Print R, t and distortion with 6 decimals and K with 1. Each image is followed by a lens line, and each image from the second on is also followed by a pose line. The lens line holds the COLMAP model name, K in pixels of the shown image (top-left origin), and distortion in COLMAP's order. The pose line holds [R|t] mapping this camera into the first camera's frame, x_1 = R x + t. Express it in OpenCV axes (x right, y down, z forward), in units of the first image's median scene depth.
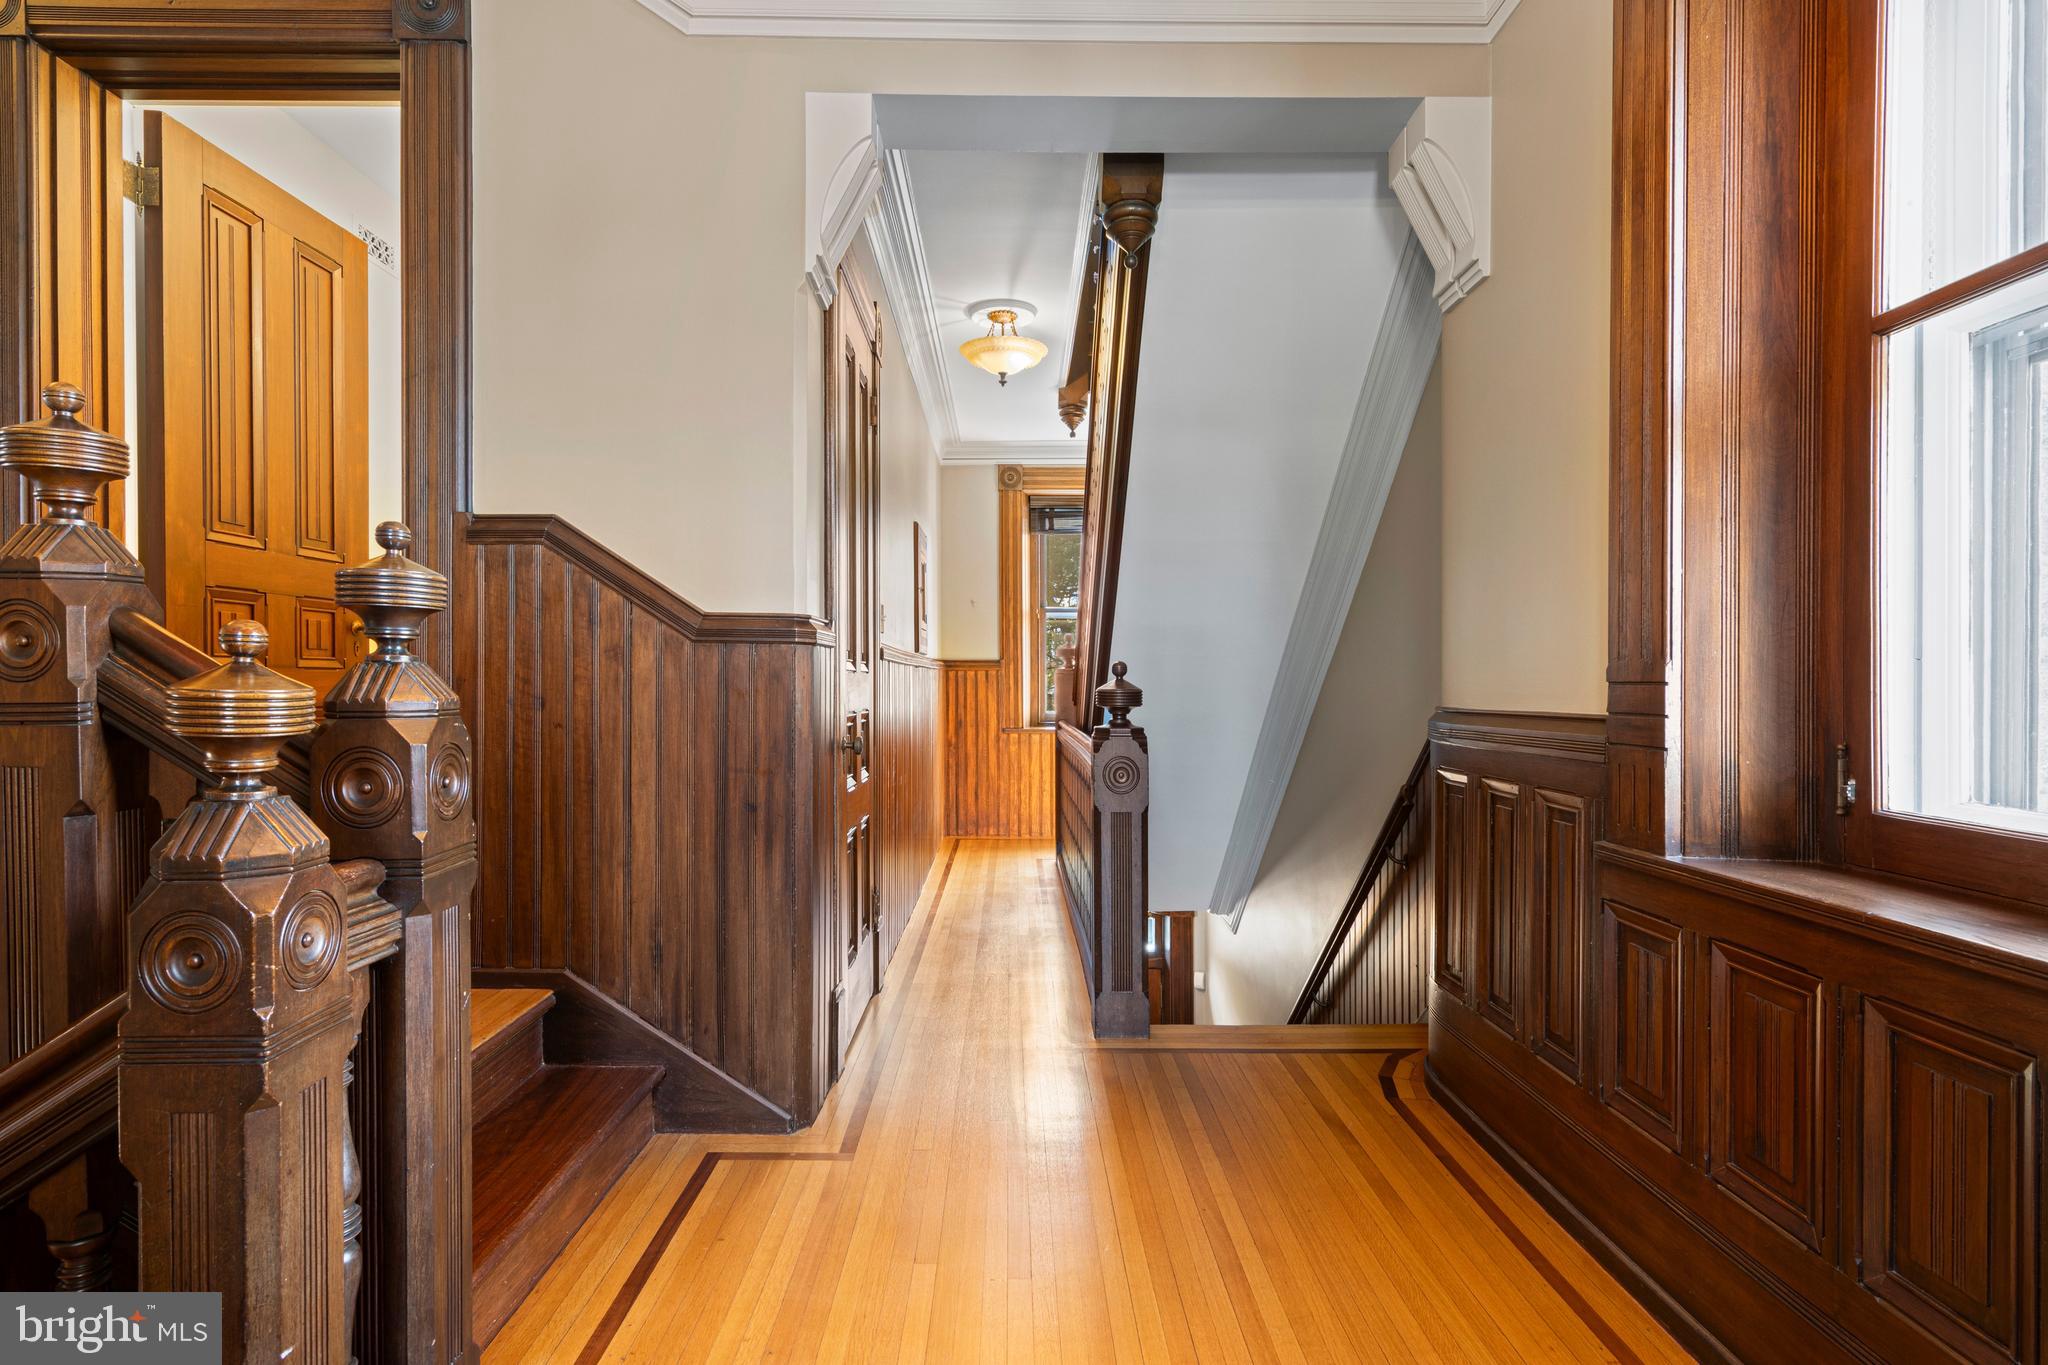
lens RADIAL K [[1044.6, 0, 1024.0], [0, 1044.6, 682.5], [0, 0, 1]] dist [0.009048, -0.001164]
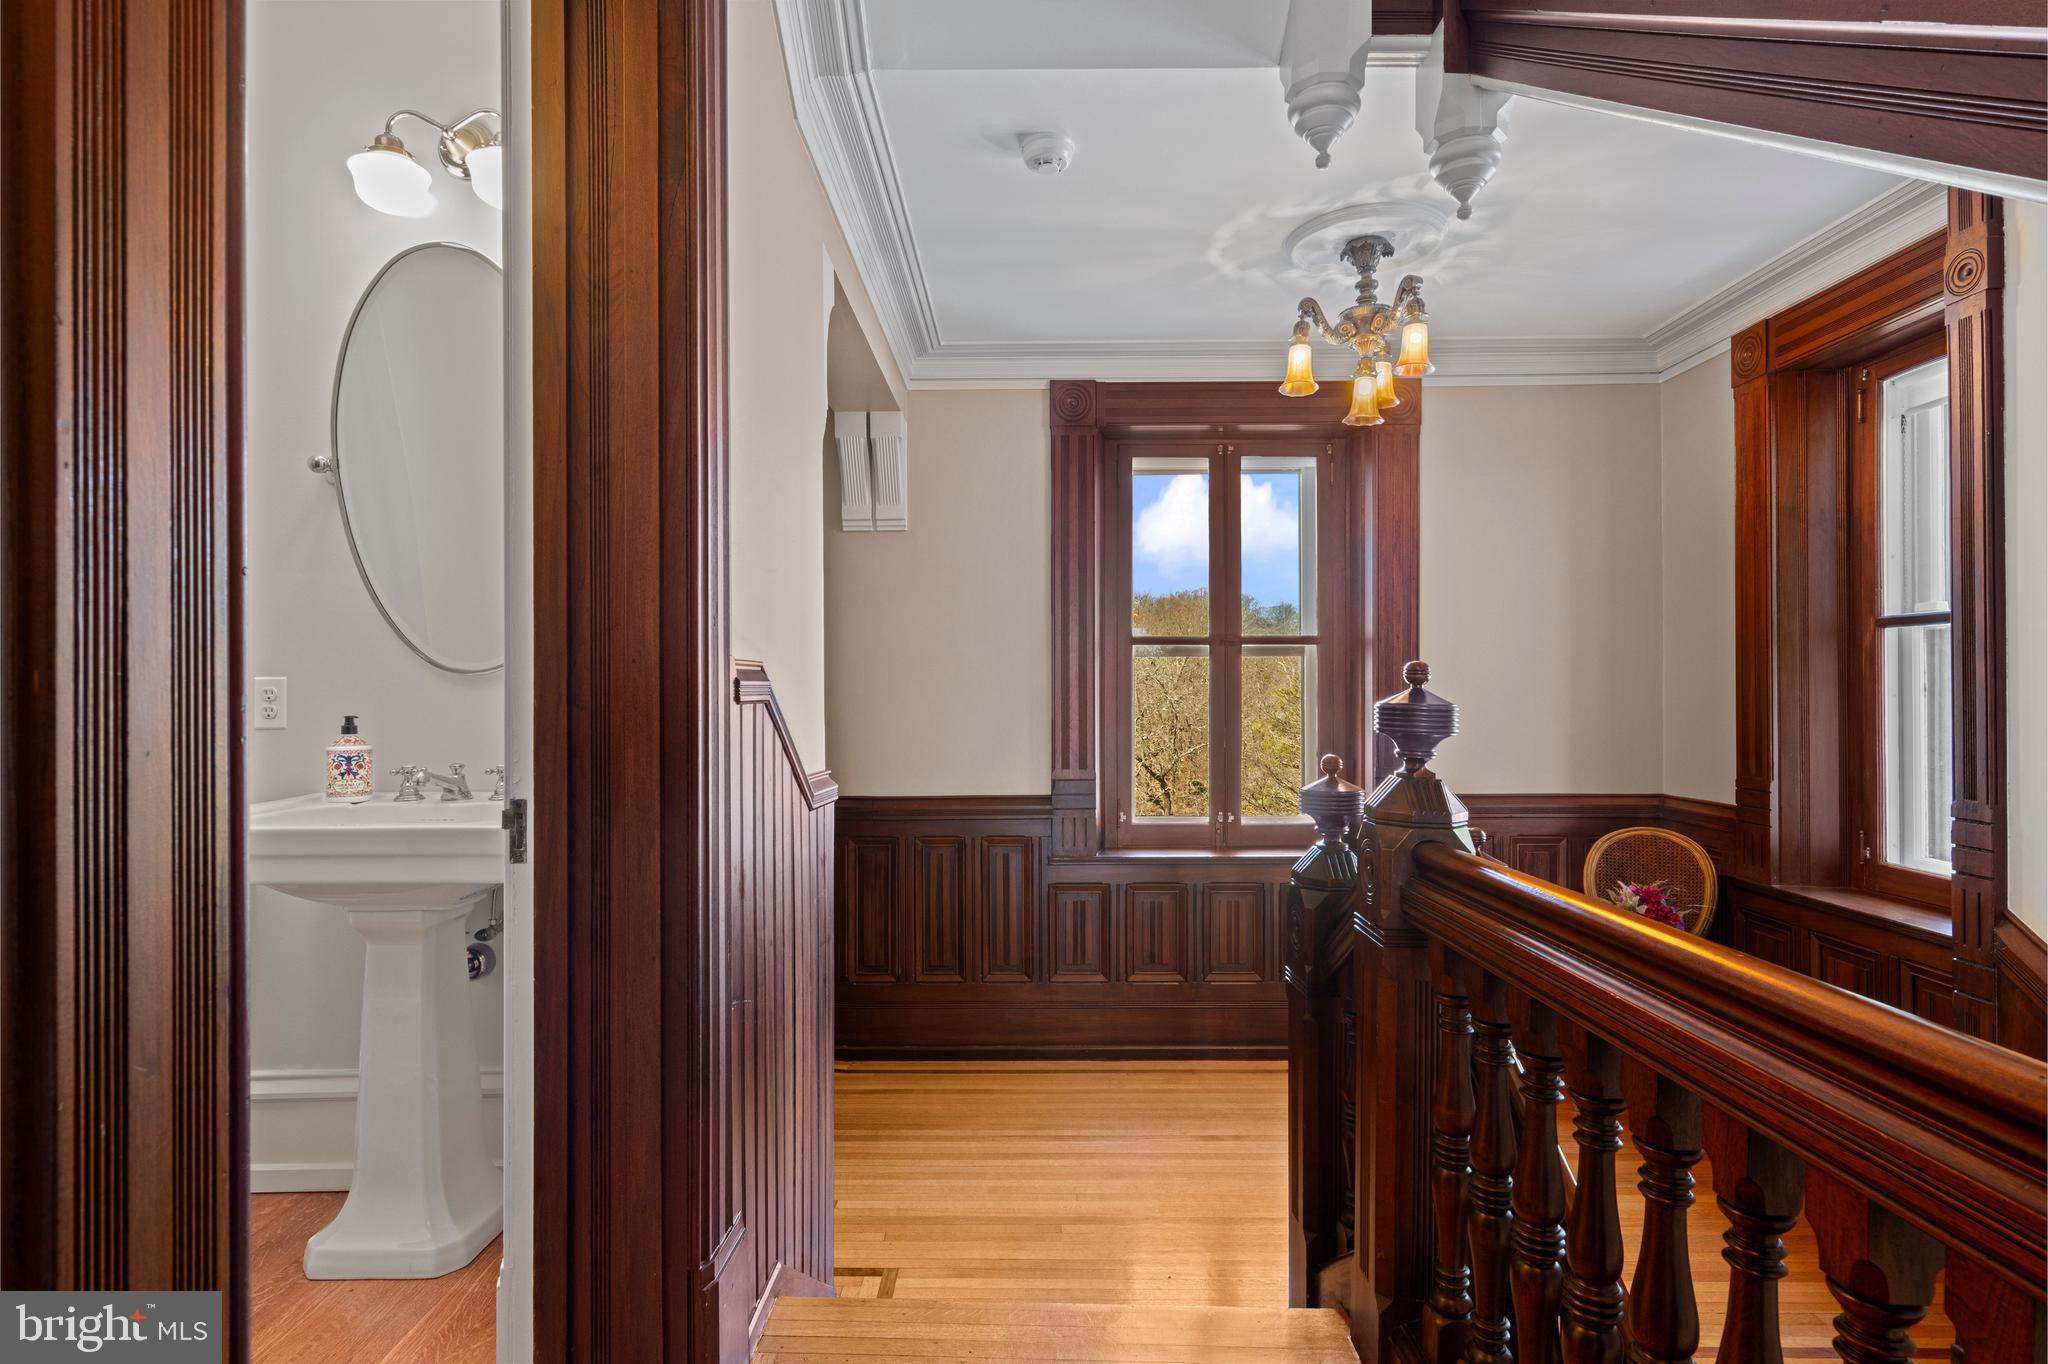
lens RADIAL K [[1044.6, 0, 1024.0], [0, 1044.6, 682.0], [0, 0, 1]] dist [0.009048, -0.001164]
pose [[0.017105, 0.002144, 0.999851, -1.298752], [0.004890, 0.999986, -0.002228, -0.163790], [-0.999842, 0.004928, 0.017094, 0.862626]]
